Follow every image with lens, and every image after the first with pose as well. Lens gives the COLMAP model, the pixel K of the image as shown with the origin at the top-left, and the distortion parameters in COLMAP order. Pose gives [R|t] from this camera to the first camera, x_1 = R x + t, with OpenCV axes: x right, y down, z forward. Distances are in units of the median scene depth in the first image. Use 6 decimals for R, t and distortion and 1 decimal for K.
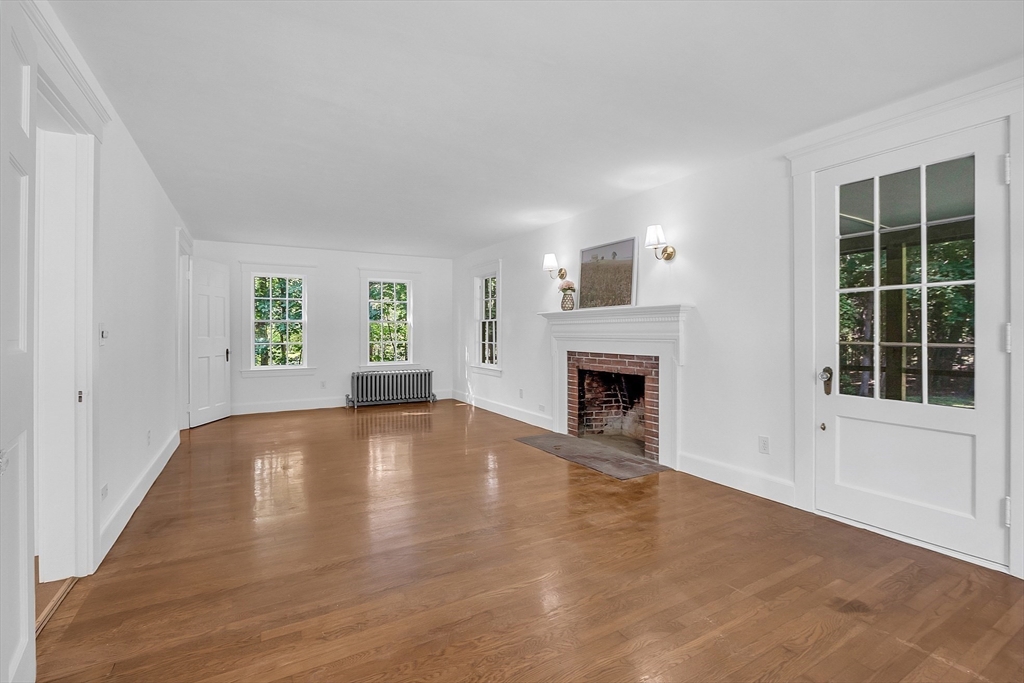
lens RADIAL K [[468.7, 0, 513.2], [0, 468.7, 338.6], [0, 0, 1]] dist [-0.000843, 0.000009]
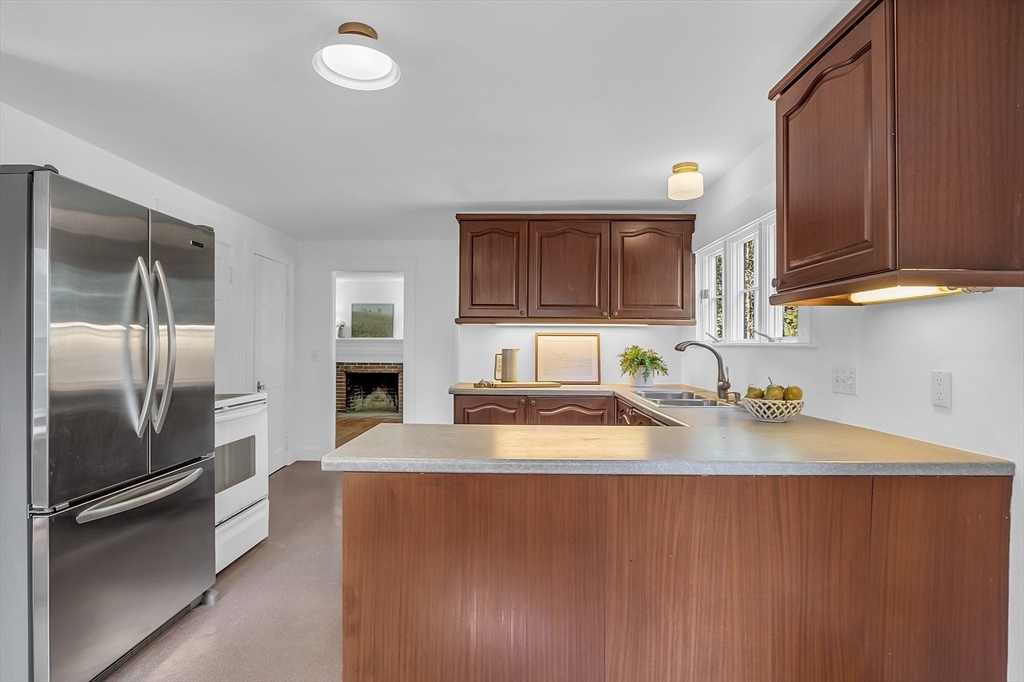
lens RADIAL K [[468.7, 0, 513.2], [0, 468.7, 338.1], [0, 0, 1]] dist [-0.000843, 0.000009]
pose [[0.515637, 0.023327, 0.856490, -1.078579], [-0.000015, 0.999630, -0.027216, -0.014983], [-0.856807, 0.014021, 0.515446, -0.420162]]
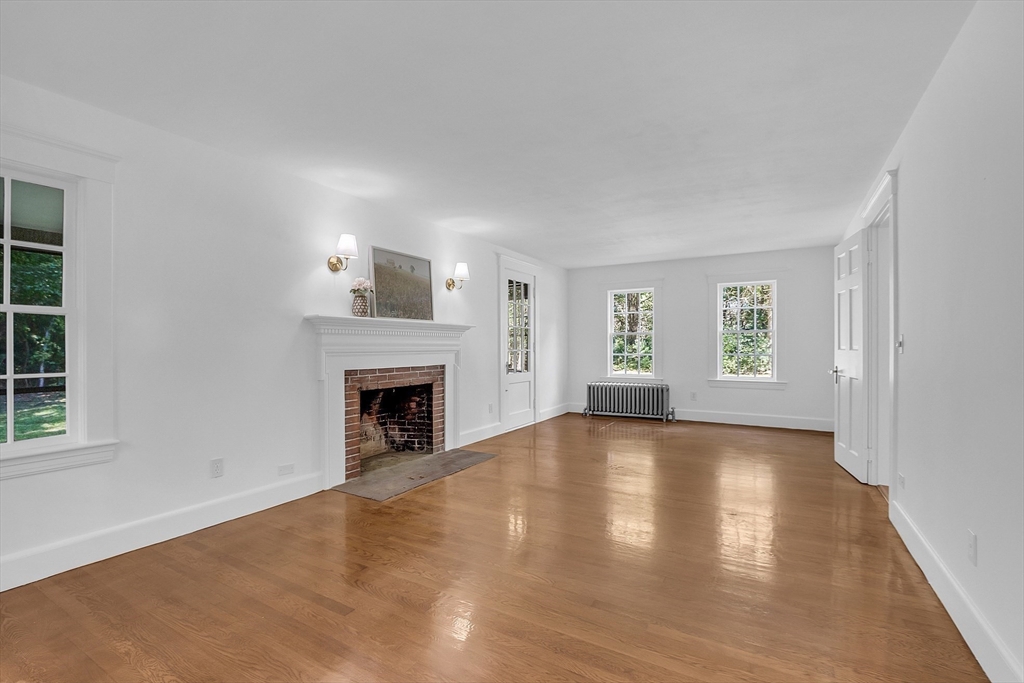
lens RADIAL K [[468.7, 0, 513.2], [0, 468.7, 338.6], [0, 0, 1]] dist [-0.000843, 0.000009]
pose [[-0.497052, 0.005362, 0.867704, -0.736480], [0.003265, 0.999985, -0.004309, -0.021830], [-0.867714, 0.000691, -0.497062, 1.259430]]
